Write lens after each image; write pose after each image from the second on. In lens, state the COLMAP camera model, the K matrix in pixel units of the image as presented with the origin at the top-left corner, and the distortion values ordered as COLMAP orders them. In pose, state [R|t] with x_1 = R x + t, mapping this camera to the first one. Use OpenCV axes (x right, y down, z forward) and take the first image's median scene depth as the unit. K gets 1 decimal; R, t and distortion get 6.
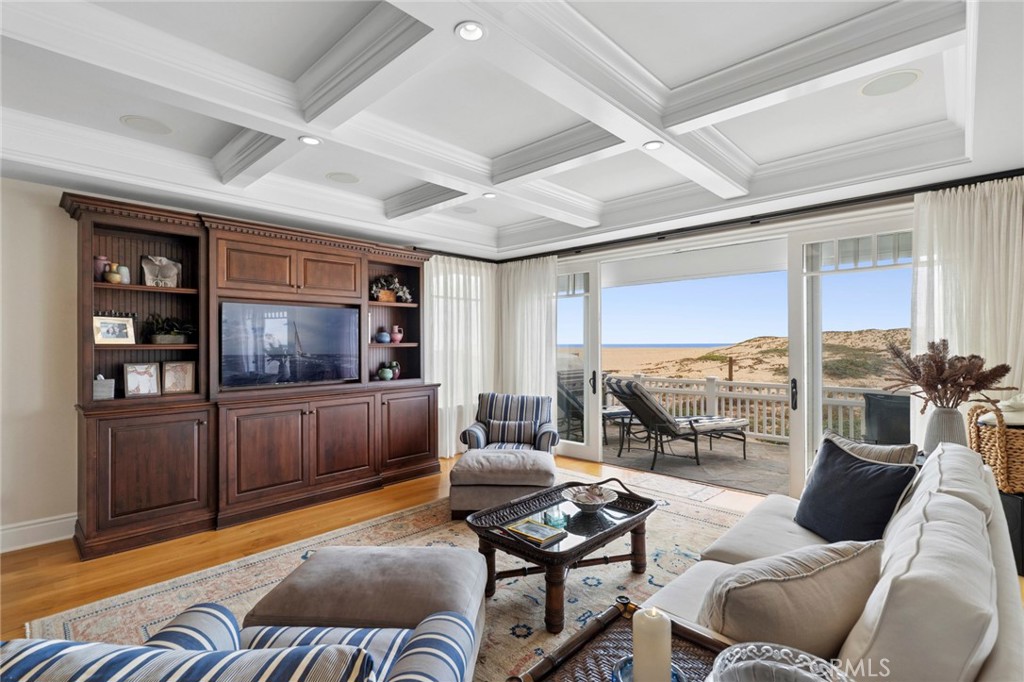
lens RADIAL K [[475.4, 0, 514.2], [0, 475.4, 344.8], [0, 0, 1]] dist [-0.000638, -0.000048]
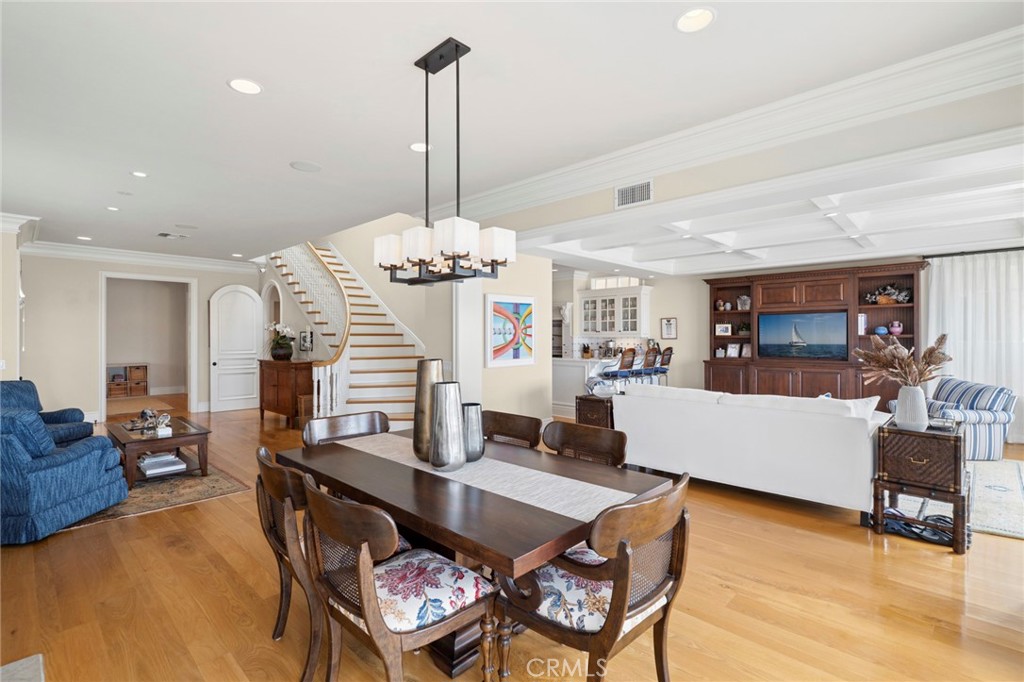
lens RADIAL K [[475.4, 0, 508.9], [0, 475.4, 335.8], [0, 0, 1]] dist [-0.000638, -0.000048]
pose [[0.001797, 0.004044, -0.999990, 1.445880], [0.001193, 0.999991, 0.004046, -0.009403], [0.999998, -0.001200, 0.001792, -0.091685]]
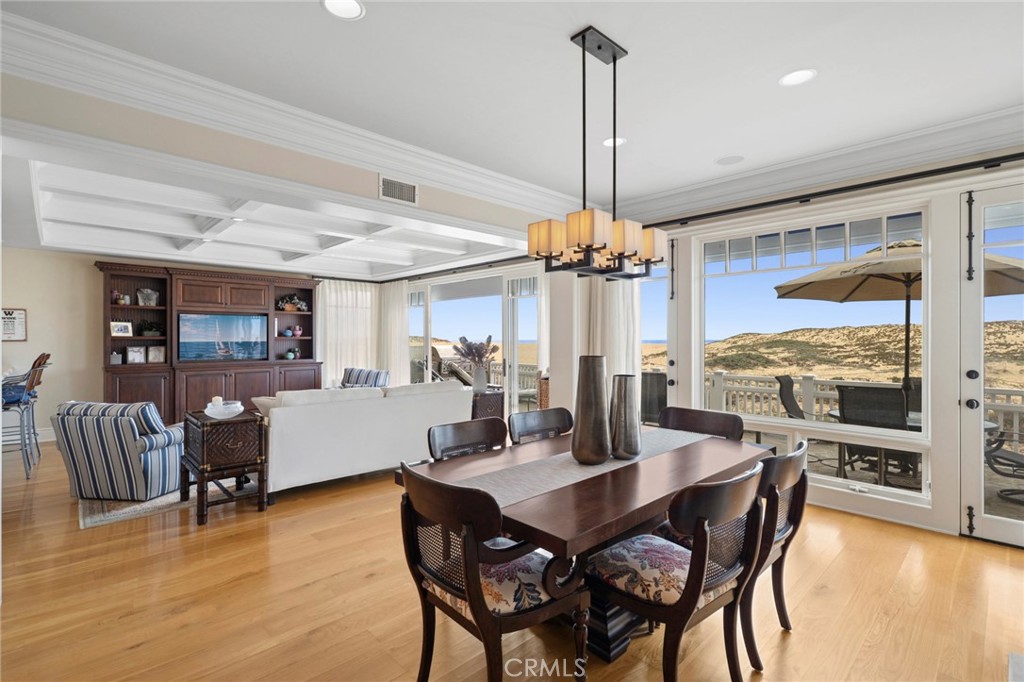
lens RADIAL K [[475.4, 0, 516.4], [0, 475.4, 342.2], [0, 0, 1]] dist [-0.000638, -0.000048]
pose [[0.998850, 0.004382, -0.047751, 0.771816], [-0.004157, 0.999980, 0.004816, 0.006307], [0.047771, -0.004612, 0.998848, -0.769983]]
